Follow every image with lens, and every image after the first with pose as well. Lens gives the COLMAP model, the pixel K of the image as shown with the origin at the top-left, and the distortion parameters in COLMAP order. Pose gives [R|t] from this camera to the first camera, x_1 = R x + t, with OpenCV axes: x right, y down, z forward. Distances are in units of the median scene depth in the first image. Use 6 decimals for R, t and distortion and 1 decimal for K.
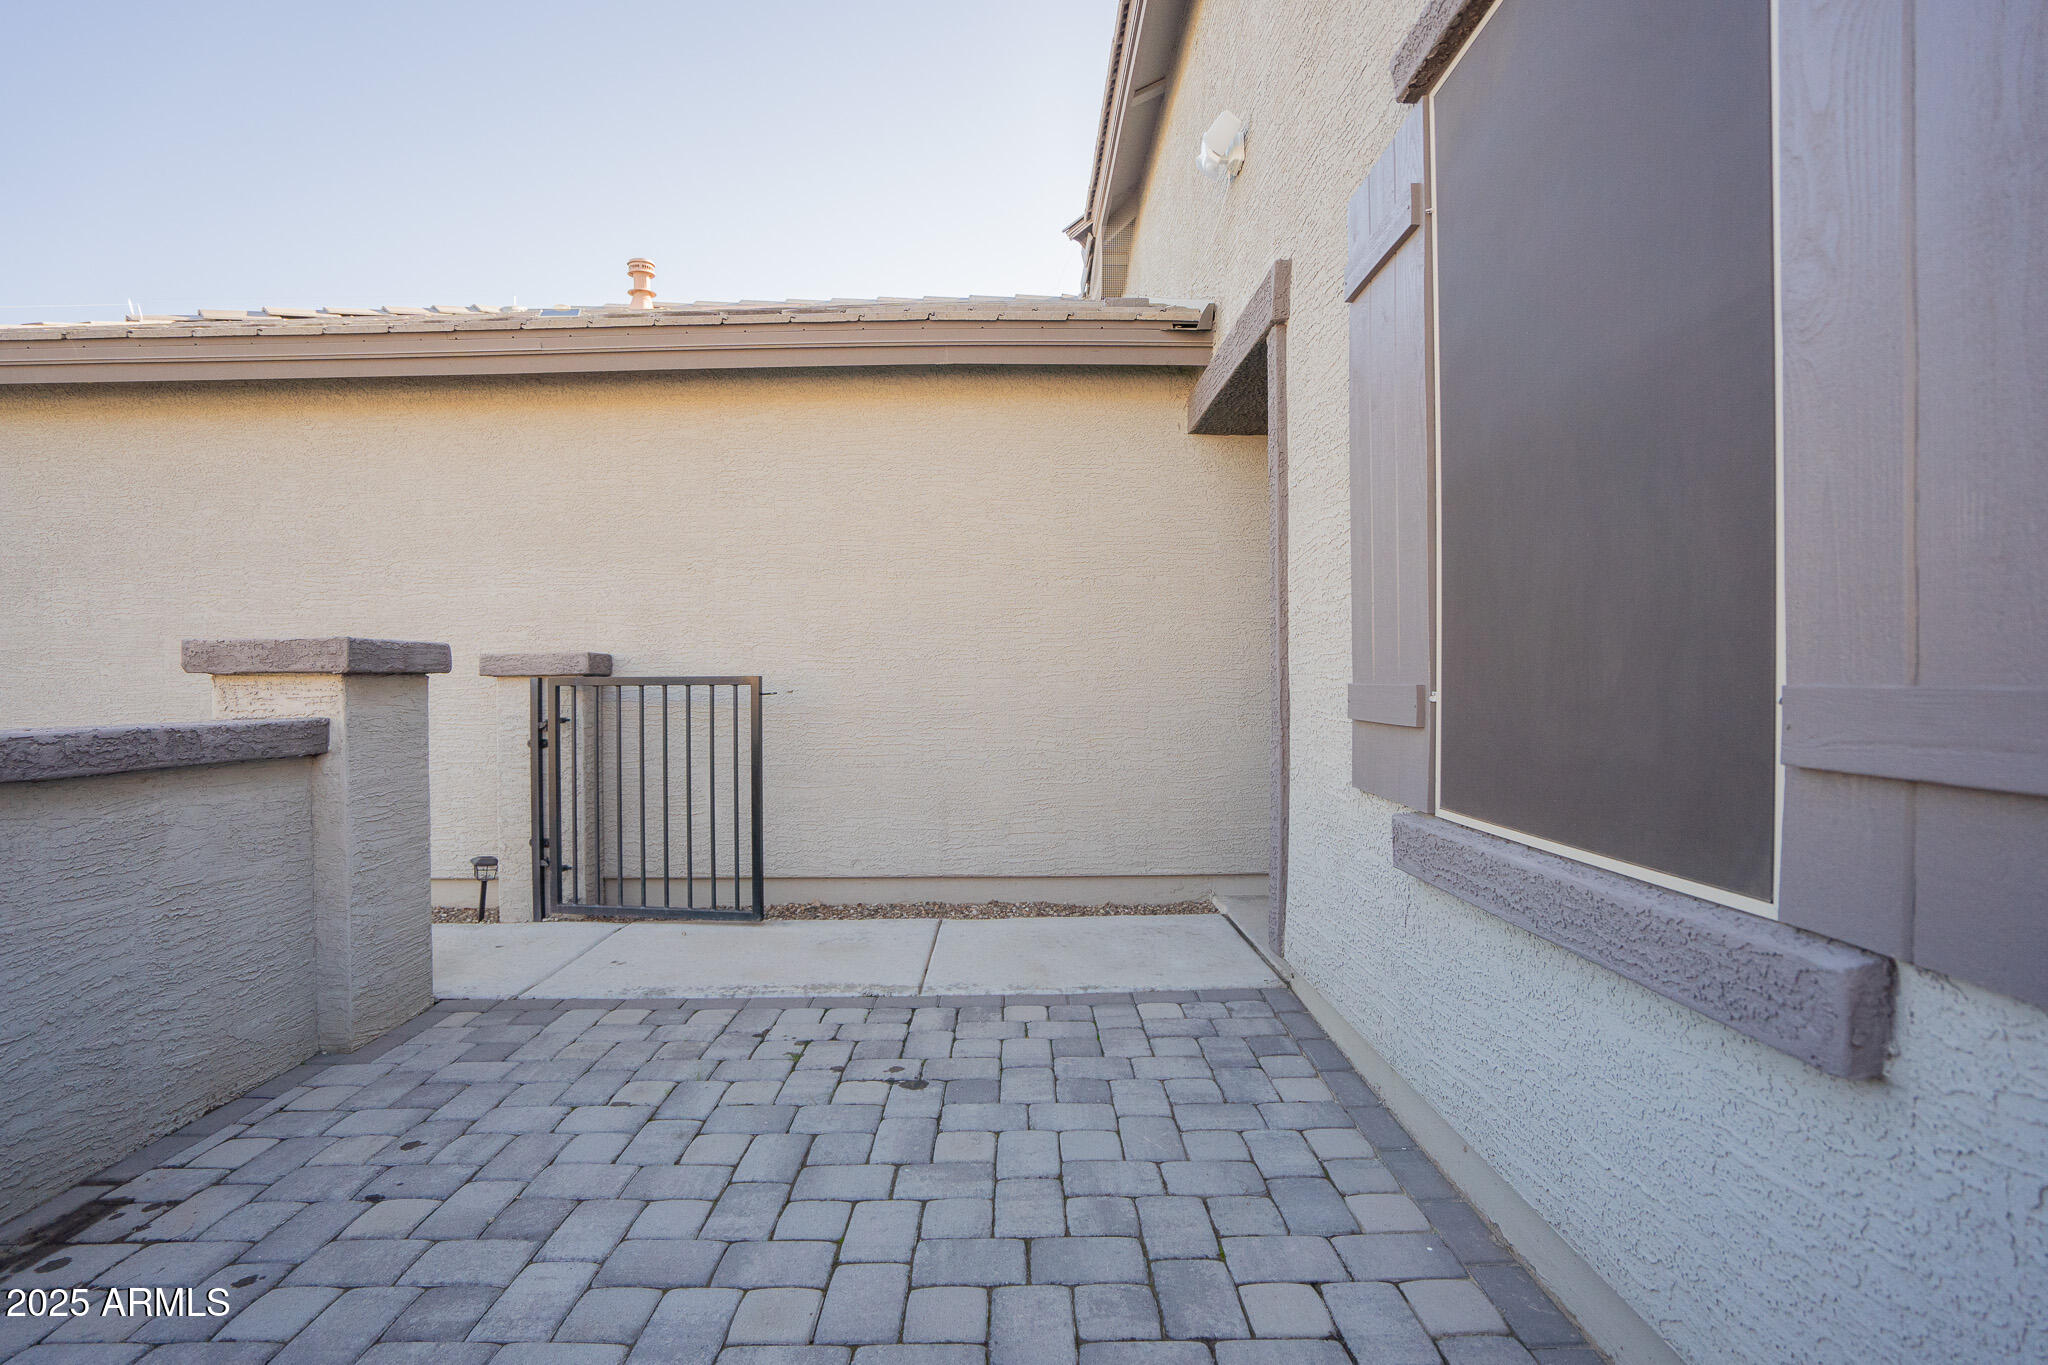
lens RADIAL K [[942.4, 0, 1010.8], [0, 942.4, 685.4], [0, 0, 1]] dist [-0.066916, 0.027813]
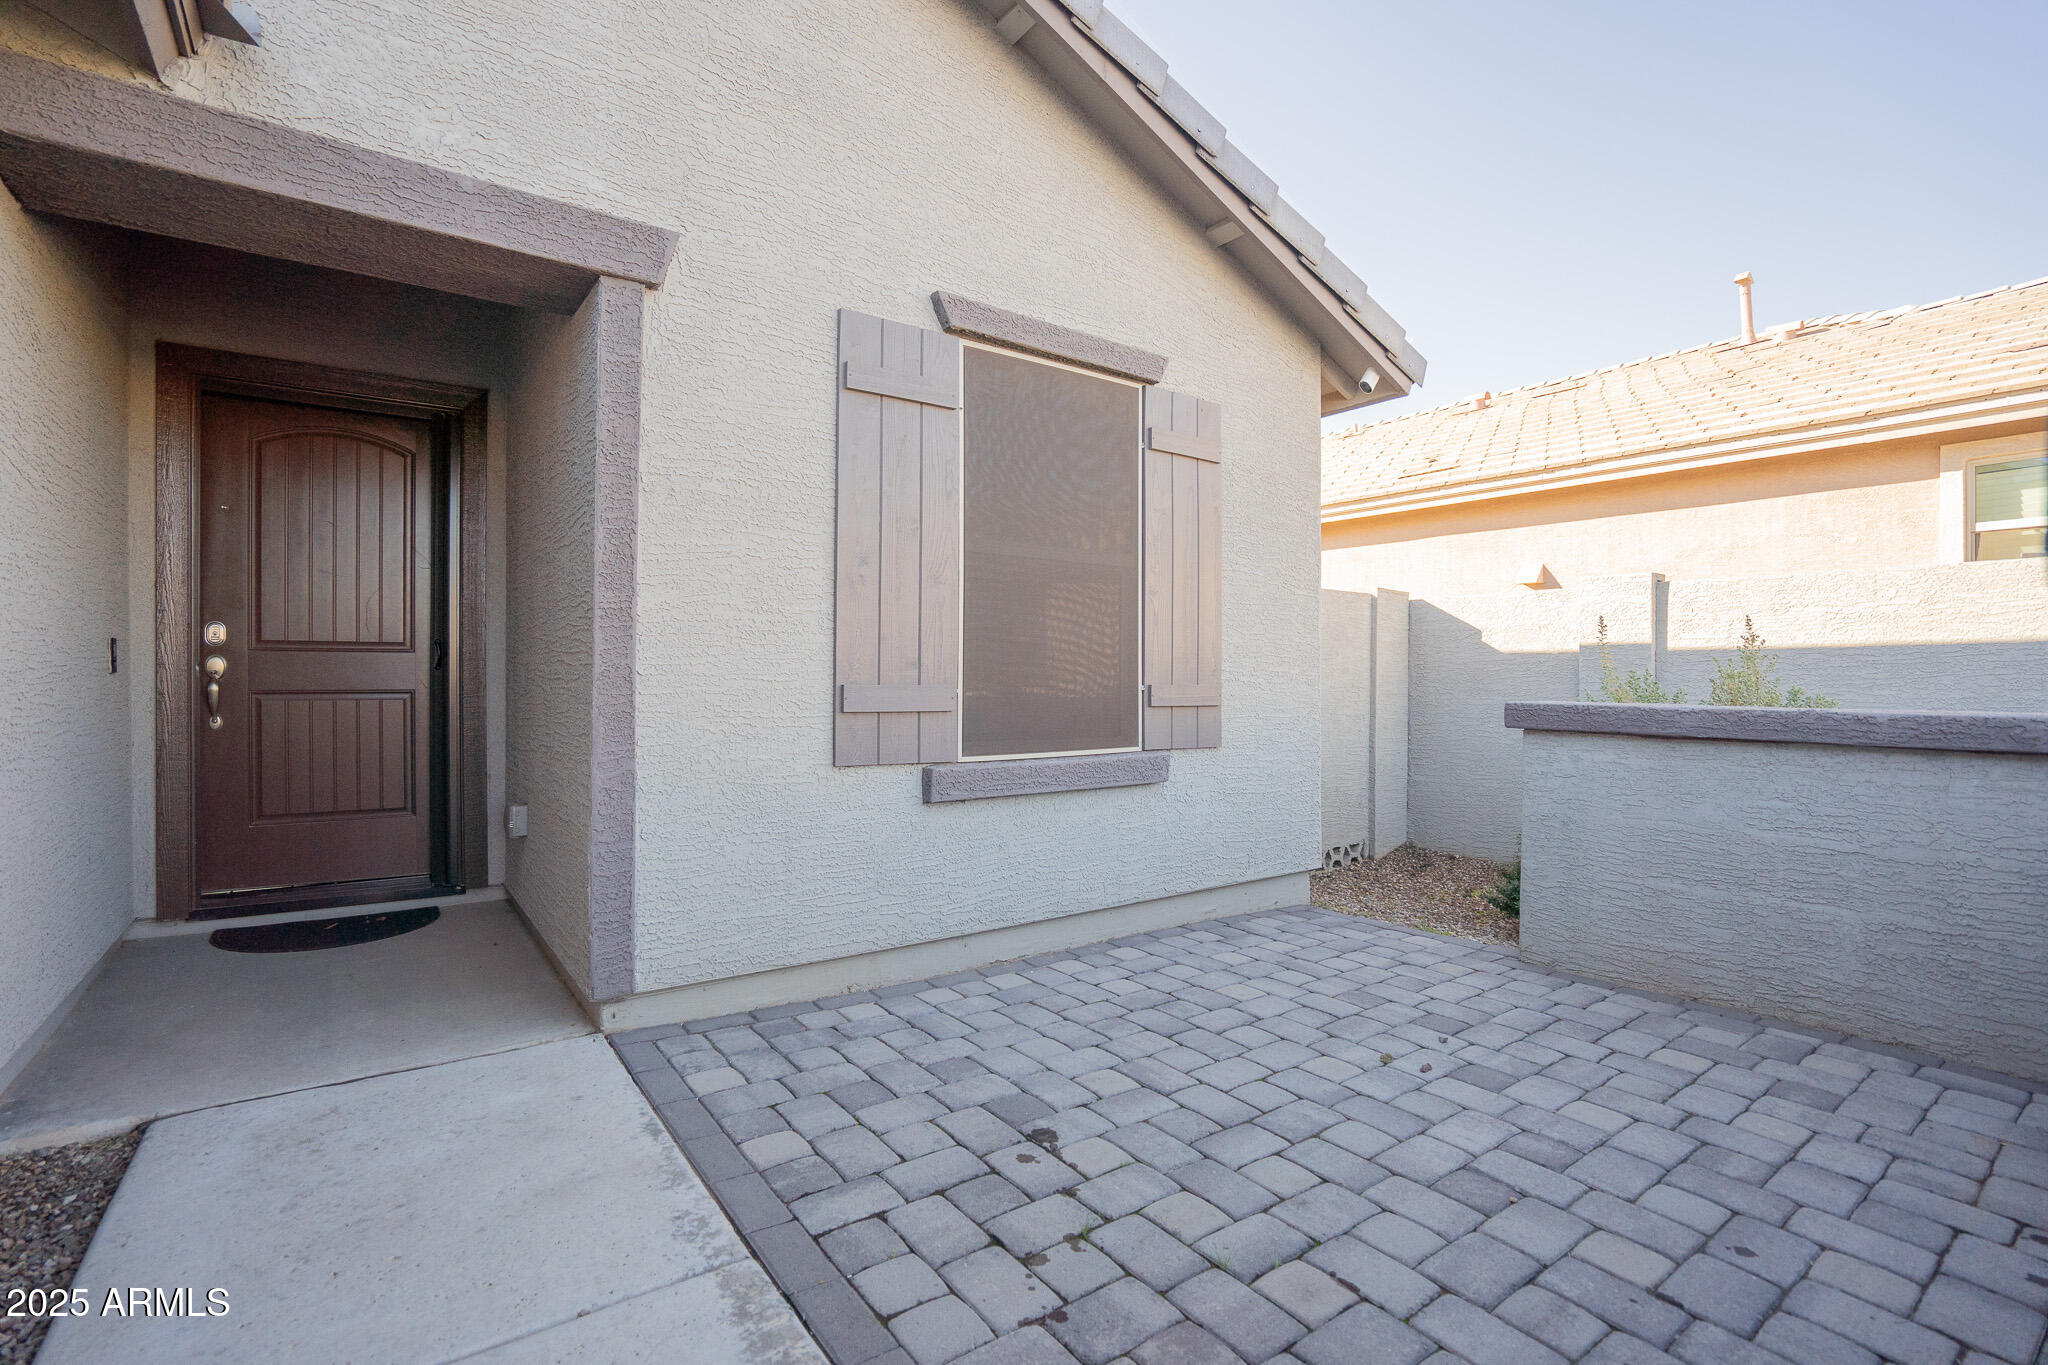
lens RADIAL K [[942.4, 0, 1010.8], [0, 942.4, 685.4], [0, 0, 1]] dist [-0.066916, 0.027813]
pose [[-0.582417, 0.000553, 0.812890, -0.657257], [0.003170, 0.999994, 0.001591, -0.002090], [-0.812884, 0.003504, -0.582415, 1.256707]]
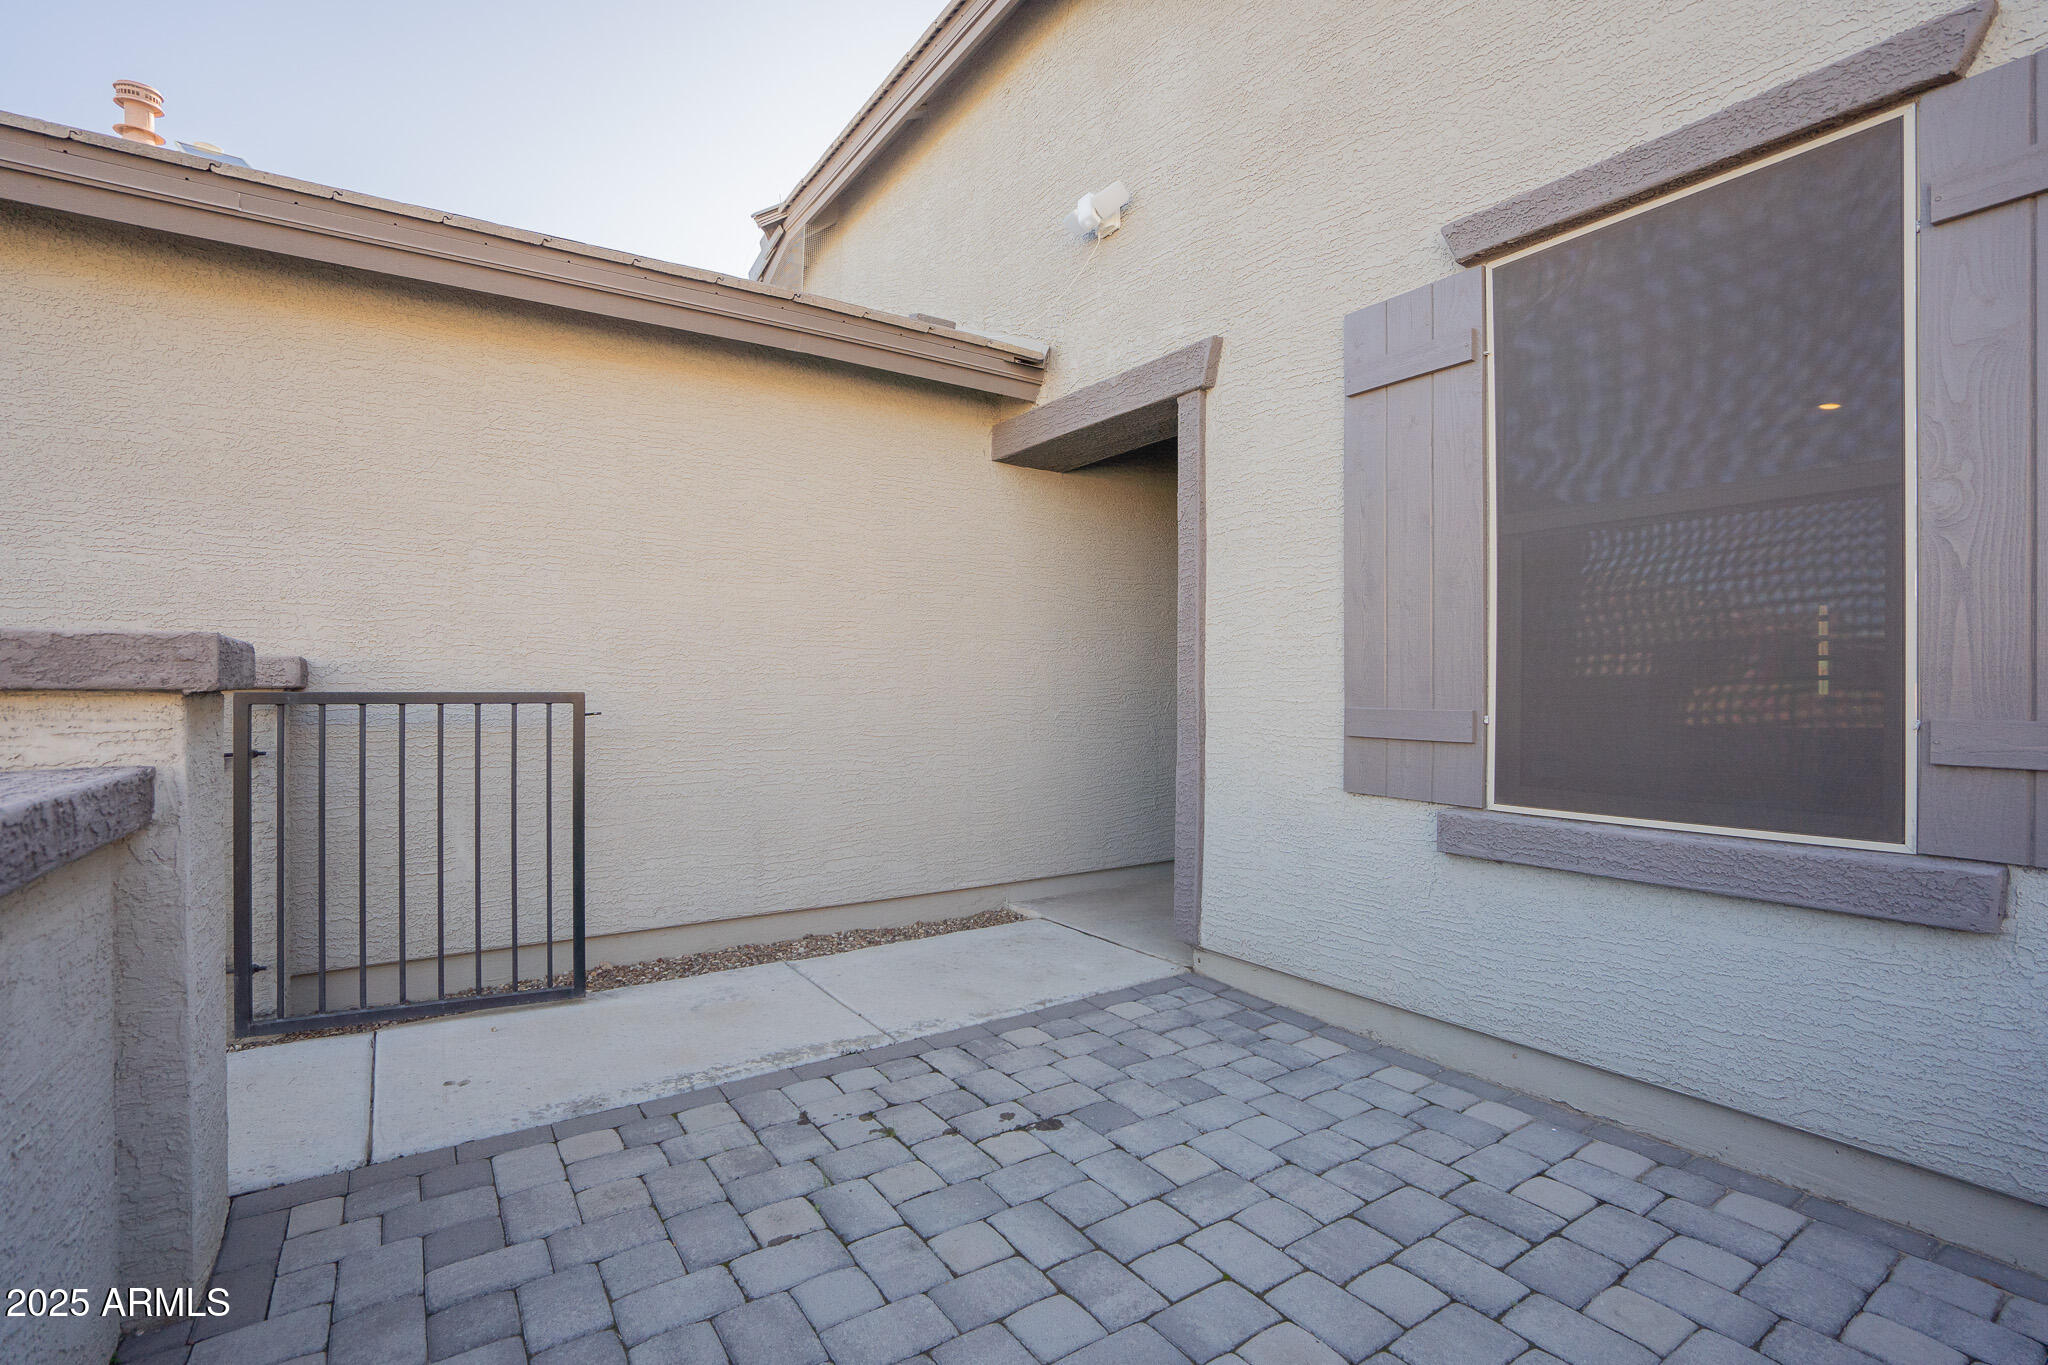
lens RADIAL K [[942.4, 0, 1010.8], [0, 942.4, 685.4], [0, 0, 1]] dist [-0.066916, 0.027813]
pose [[0.833898, 0.009752, 0.551833, -0.547533], [-0.004774, 0.999934, -0.010456, -0.012575], [-0.551898, 0.006085, 0.833889, 0.177629]]
